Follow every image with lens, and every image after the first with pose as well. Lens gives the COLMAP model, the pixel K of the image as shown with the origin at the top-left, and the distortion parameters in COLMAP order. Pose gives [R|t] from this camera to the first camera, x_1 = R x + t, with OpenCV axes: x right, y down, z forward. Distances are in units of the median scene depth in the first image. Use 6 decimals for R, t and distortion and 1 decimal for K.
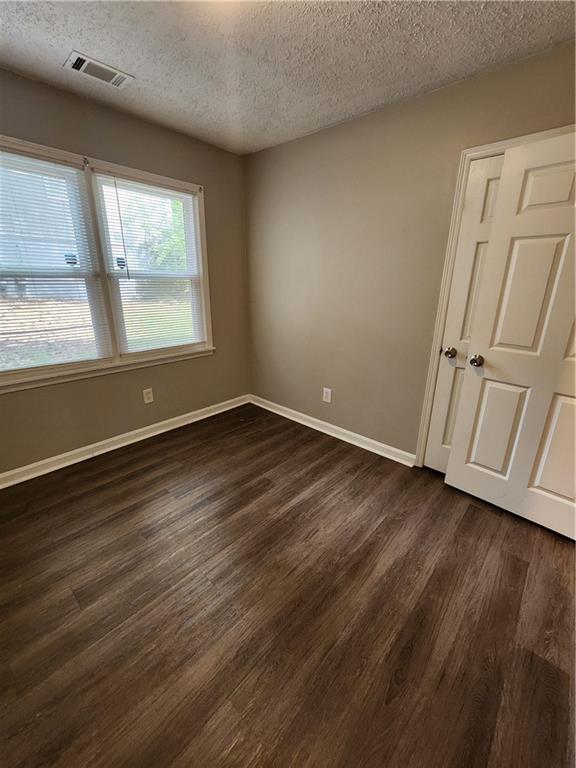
lens RADIAL K [[319.1, 0, 292.5], [0, 319.1, 379.7], [0, 0, 1]] dist [0.009372, 0.000096]
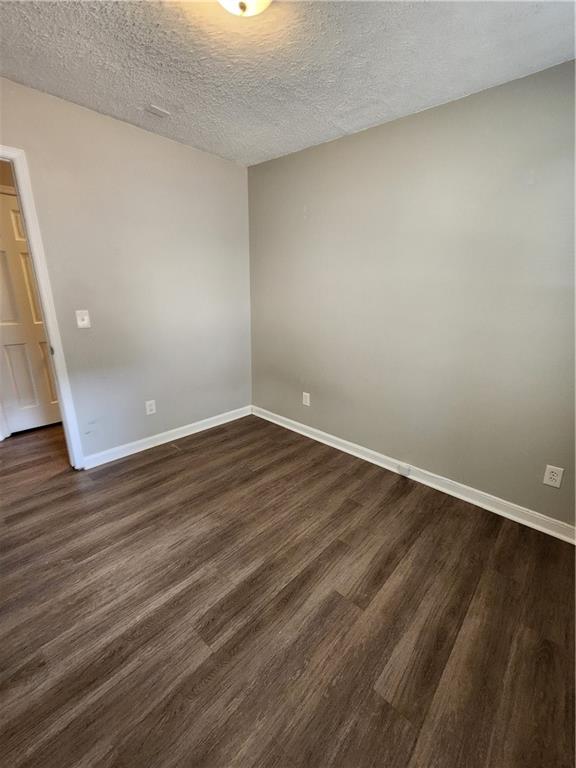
lens RADIAL K [[324.2, 0, 288.7], [0, 324.2, 389.6], [0, 0, 1]] dist [-0.001571, -0.000190]
pose [[-0.998540, -0.052721, 0.011781, -0.229217], [-0.035765, 0.808619, 0.587245, -0.430360], [-0.040486, 0.585966, -0.809324, 1.304921]]
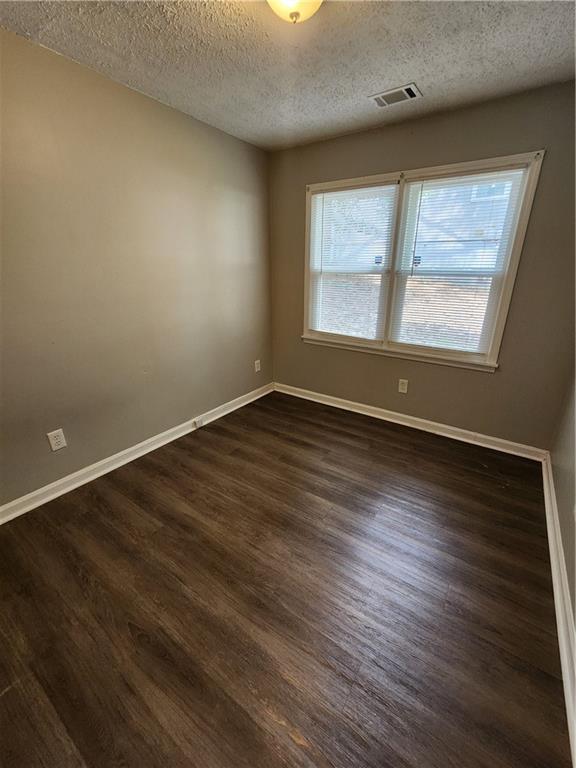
lens RADIAL K [[321.8, 0, 306.7], [0, 321.8, 381.9], [0, 0, 1]] dist [0.001432, 0.000622]
pose [[0.146742, 0.313804, -0.938080, 0.646213], [-0.312249, 0.914552, 0.257089, -0.176896], [0.938599, 0.255188, 0.232188, 0.581898]]
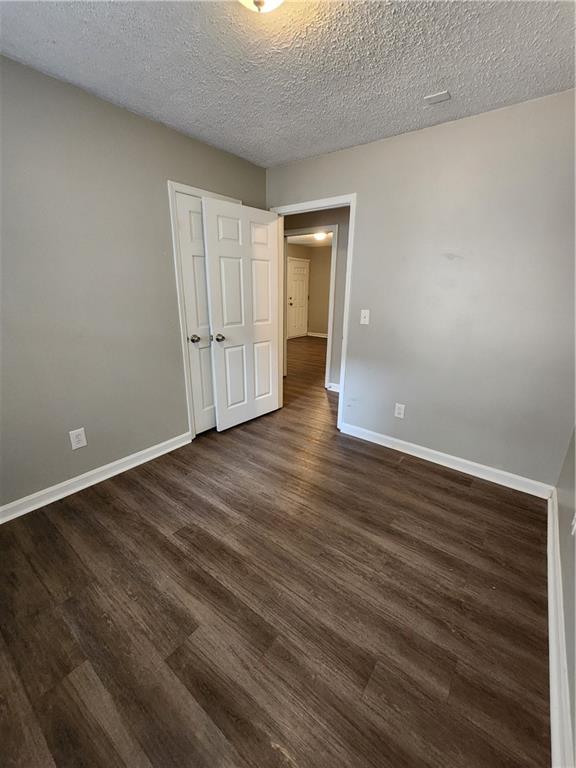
lens RADIAL K [[309.4, 0, 298.1], [0, 309.4, 382.9], [0, 0, 1]] dist [-0.008321, 0.000176]
pose [[-0.073262, -0.317382, 0.945464, -0.784748], [0.292631, 0.899442, 0.324608, -0.209337], [-0.953415, 0.300453, 0.026981, 0.625158]]
